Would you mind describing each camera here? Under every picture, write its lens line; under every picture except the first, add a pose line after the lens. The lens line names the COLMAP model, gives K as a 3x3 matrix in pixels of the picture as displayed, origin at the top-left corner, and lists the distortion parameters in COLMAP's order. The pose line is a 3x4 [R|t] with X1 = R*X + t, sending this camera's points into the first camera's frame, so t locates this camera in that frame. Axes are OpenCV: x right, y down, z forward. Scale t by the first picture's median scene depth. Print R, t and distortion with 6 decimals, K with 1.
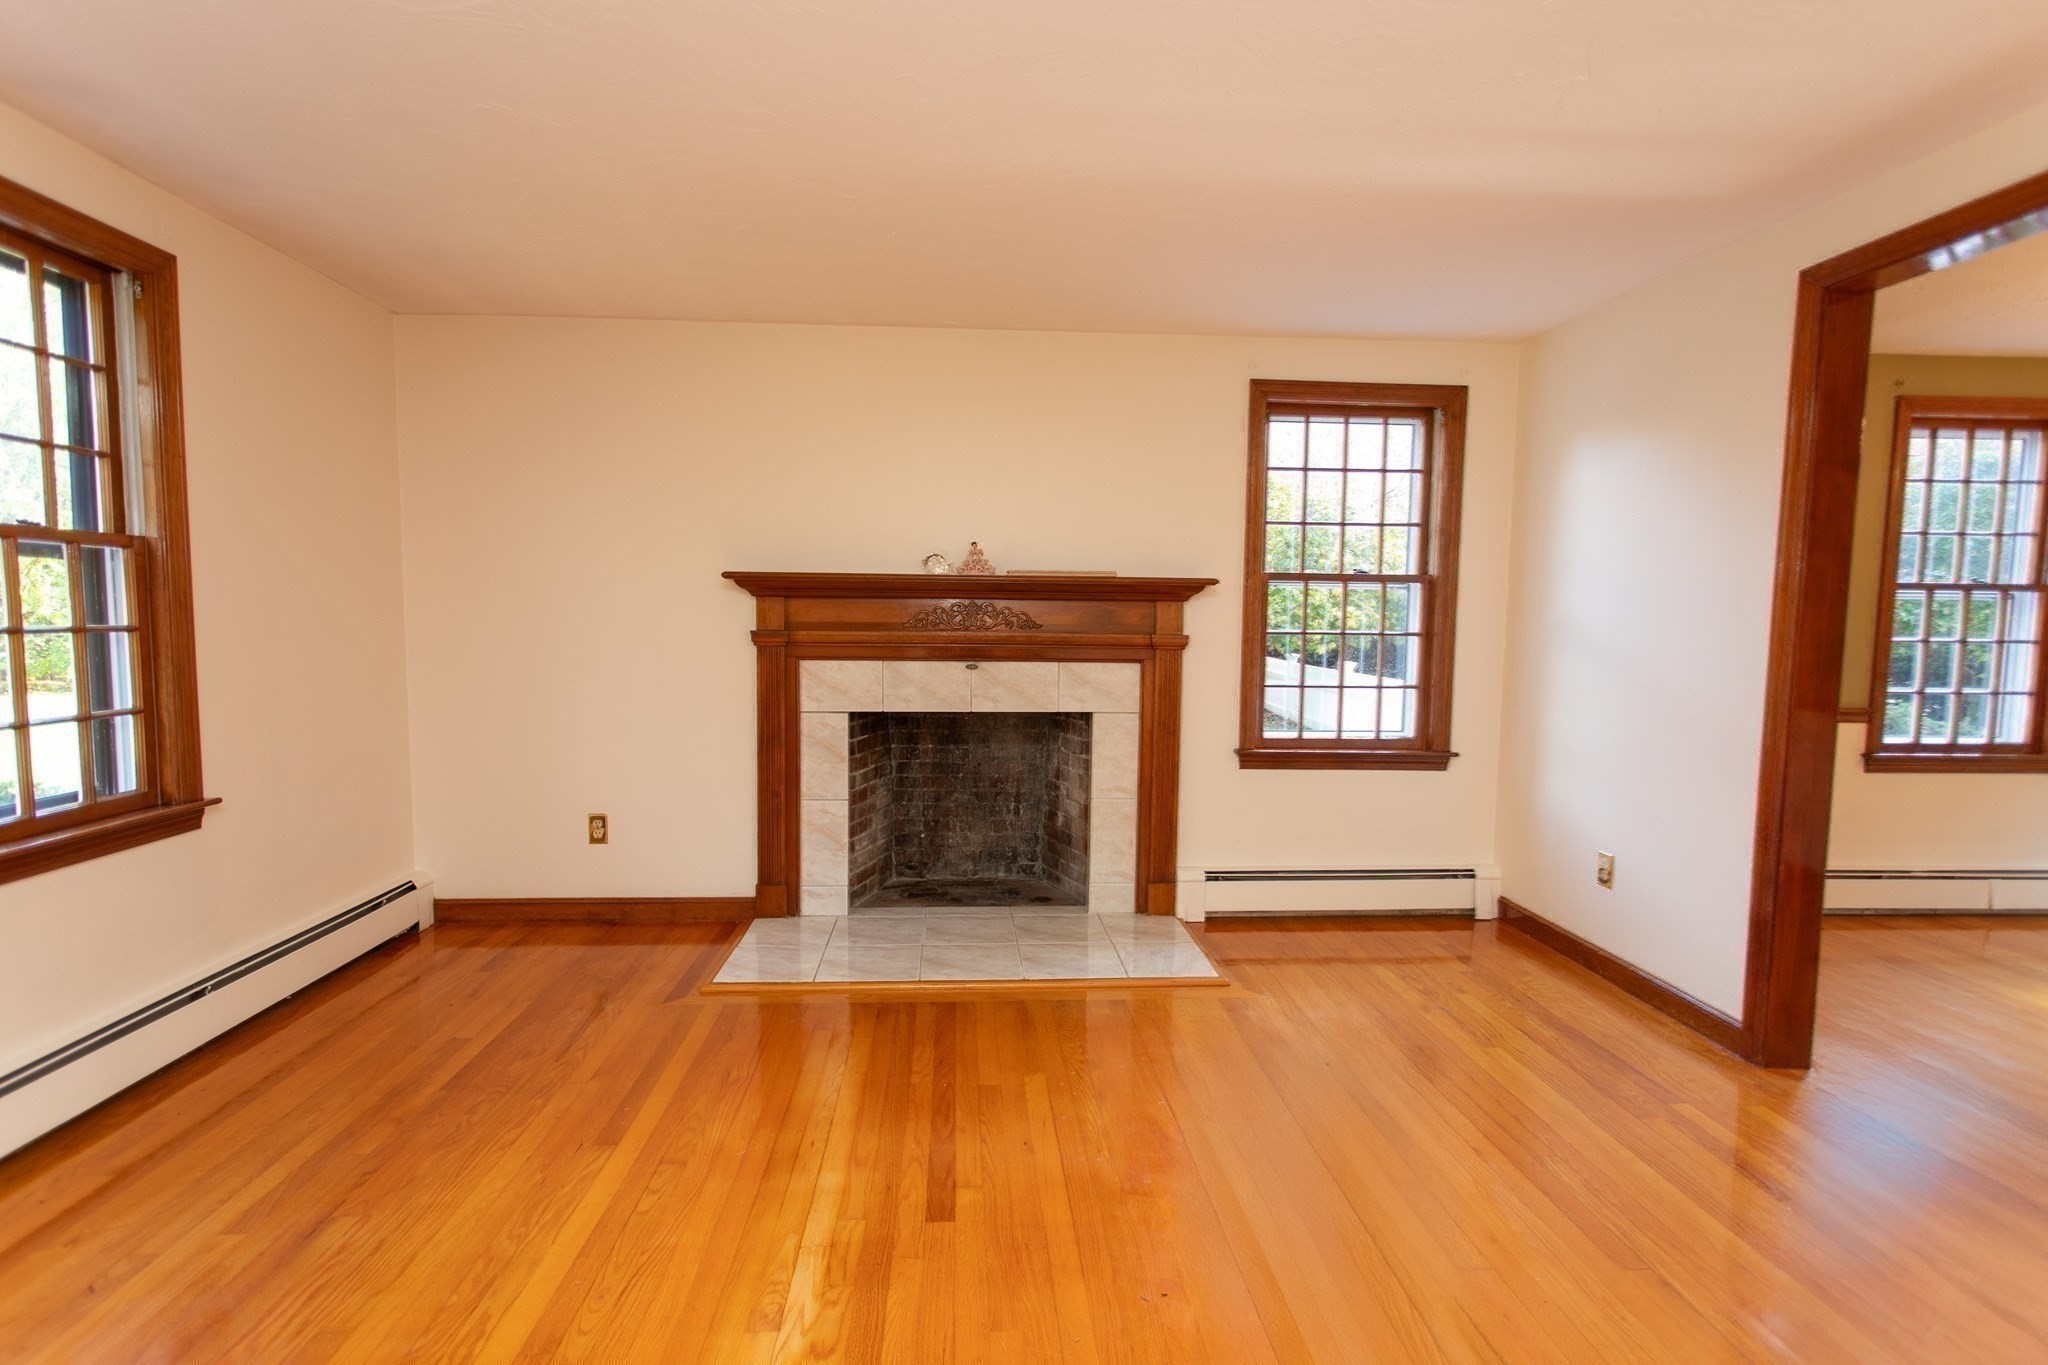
lens RADIAL K [[973.4, 0, 1037.6], [0, 973.4, 677.1], [0, 0, 1]] dist [0.005470, 0.000439]
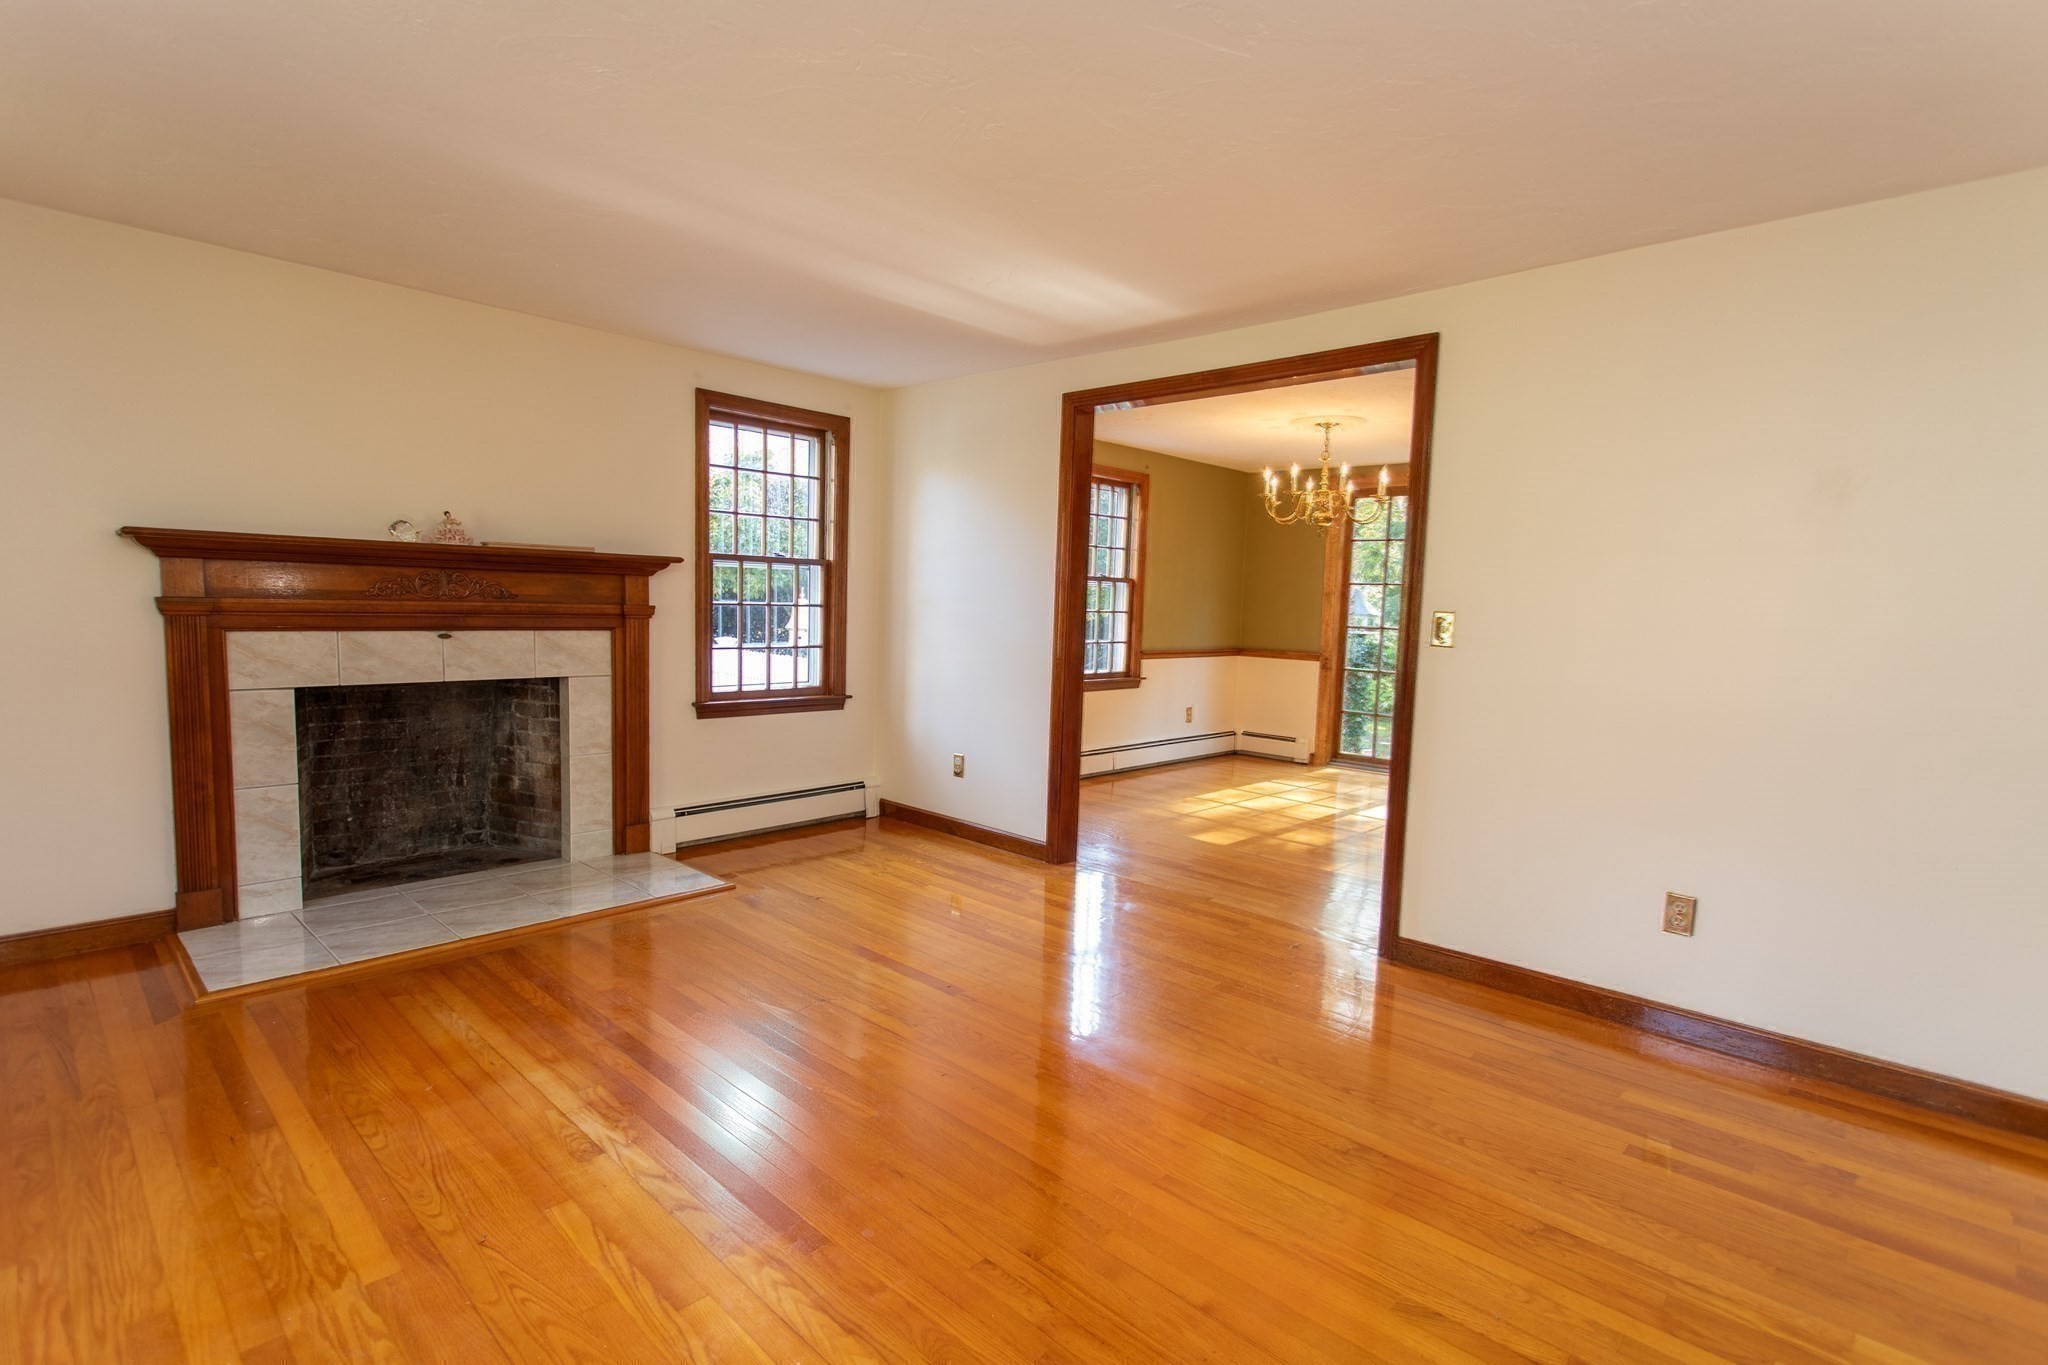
lens RADIAL K [[973.4, 0, 1017.7], [0, 973.4, 682.1], [0, 0, 1]] dist [0.005470, 0.000439]
pose [[0.732479, -0.047658, 0.679119, -0.316300], [0.021565, 0.998670, 0.046823, 0.002206], [-0.680448, -0.019651, 0.732533, -0.131138]]
